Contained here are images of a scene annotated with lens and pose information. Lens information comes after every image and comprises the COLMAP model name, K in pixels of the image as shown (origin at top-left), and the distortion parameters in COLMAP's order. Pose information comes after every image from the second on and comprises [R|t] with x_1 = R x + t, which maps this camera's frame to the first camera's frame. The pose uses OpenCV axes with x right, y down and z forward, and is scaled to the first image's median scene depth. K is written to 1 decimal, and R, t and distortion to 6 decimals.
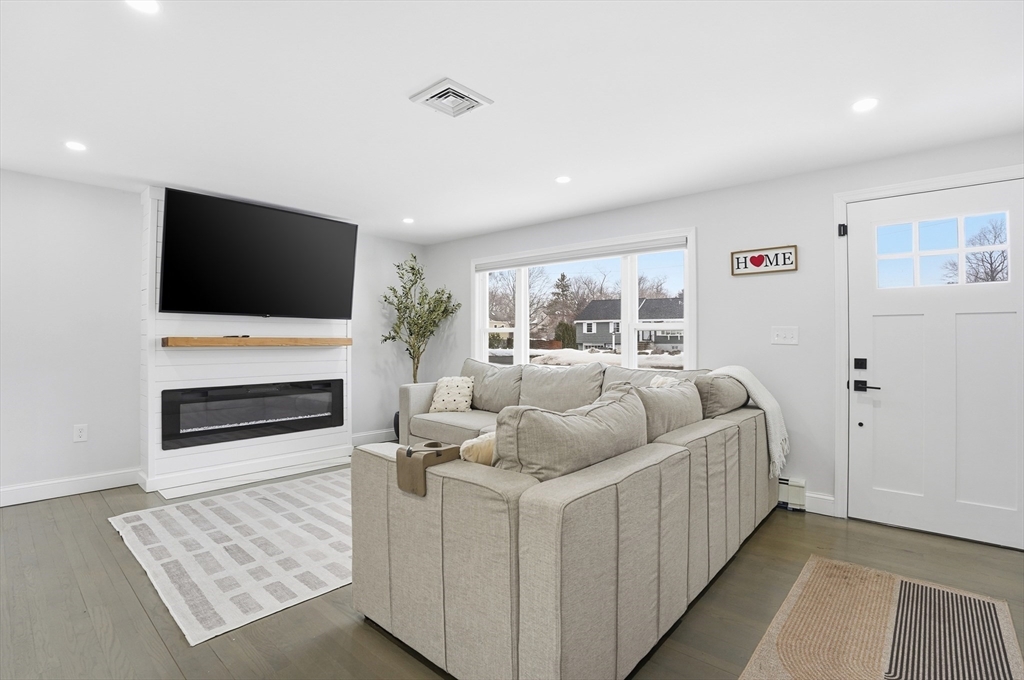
lens RADIAL K [[480.9, 0, 507.0], [0, 480.9, 336.1], [0, 0, 1]] dist [-0.065430, 0.012762]
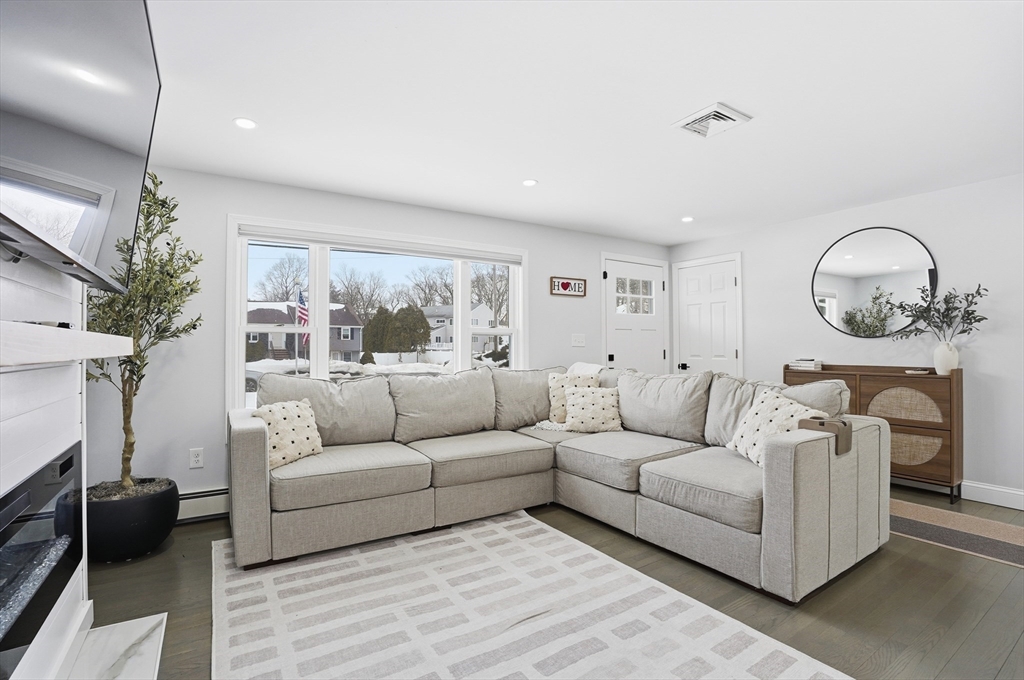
lens RADIAL K [[480.9, 0, 512.7], [0, 480.9, 337.2], [0, 0, 1]] dist [-0.065430, 0.012762]
pose [[0.267523, 0.016619, 0.963408, -0.863083], [-0.003409, 0.999861, -0.016302, 0.013337], [-0.963546, 0.001077, 0.267542, 0.777067]]
